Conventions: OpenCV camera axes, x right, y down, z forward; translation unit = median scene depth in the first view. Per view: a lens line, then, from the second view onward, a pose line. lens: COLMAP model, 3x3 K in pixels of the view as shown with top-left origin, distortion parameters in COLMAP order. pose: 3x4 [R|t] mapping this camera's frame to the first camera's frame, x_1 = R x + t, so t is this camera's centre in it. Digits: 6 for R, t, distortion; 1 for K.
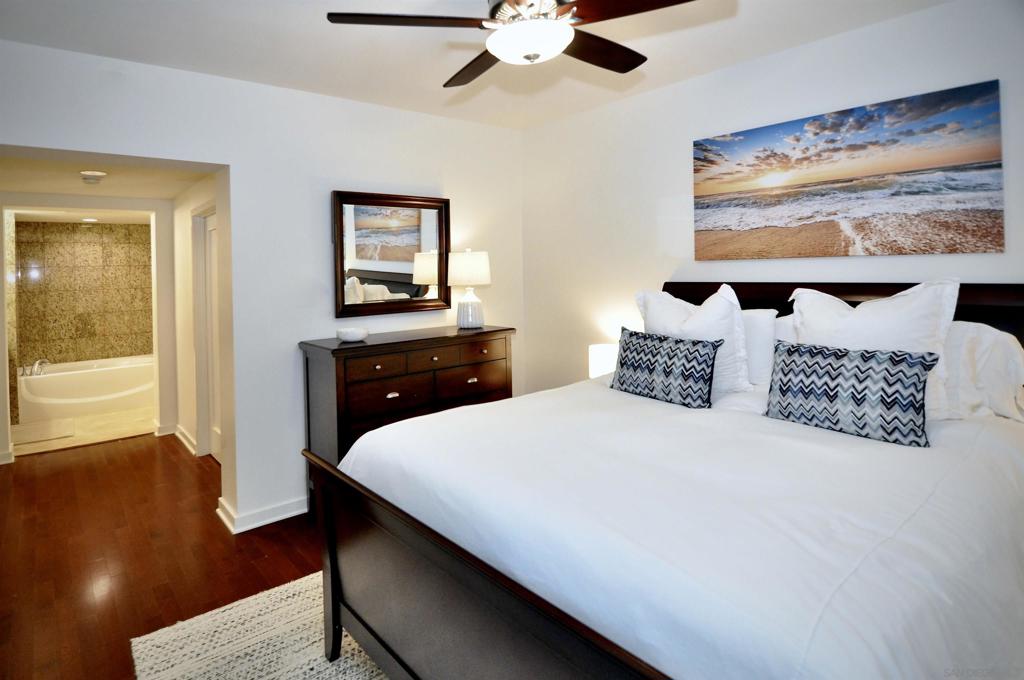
lens RADIAL K [[564.3, 0, 511.8], [0, 564.3, 281.0], [0, 0, 1]] dist [-0.004791, -0.002141]
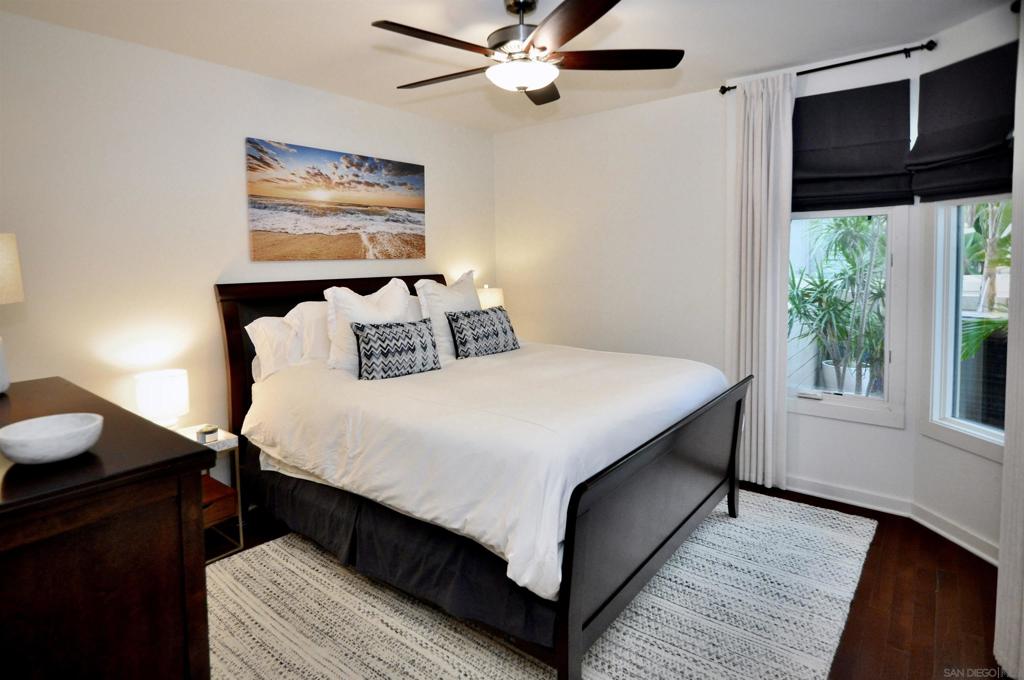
lens RADIAL K [[539.3, 0, 512.7], [0, 539.3, 321.1], [0, 0, 1]] dist [-0.001290, -0.000519]
pose [[-0.189859, -0.086110, 0.978028, -0.829416], [0.044954, 0.994339, 0.096273, -0.001815], [-0.980782, 0.062244, -0.184913, 0.881204]]
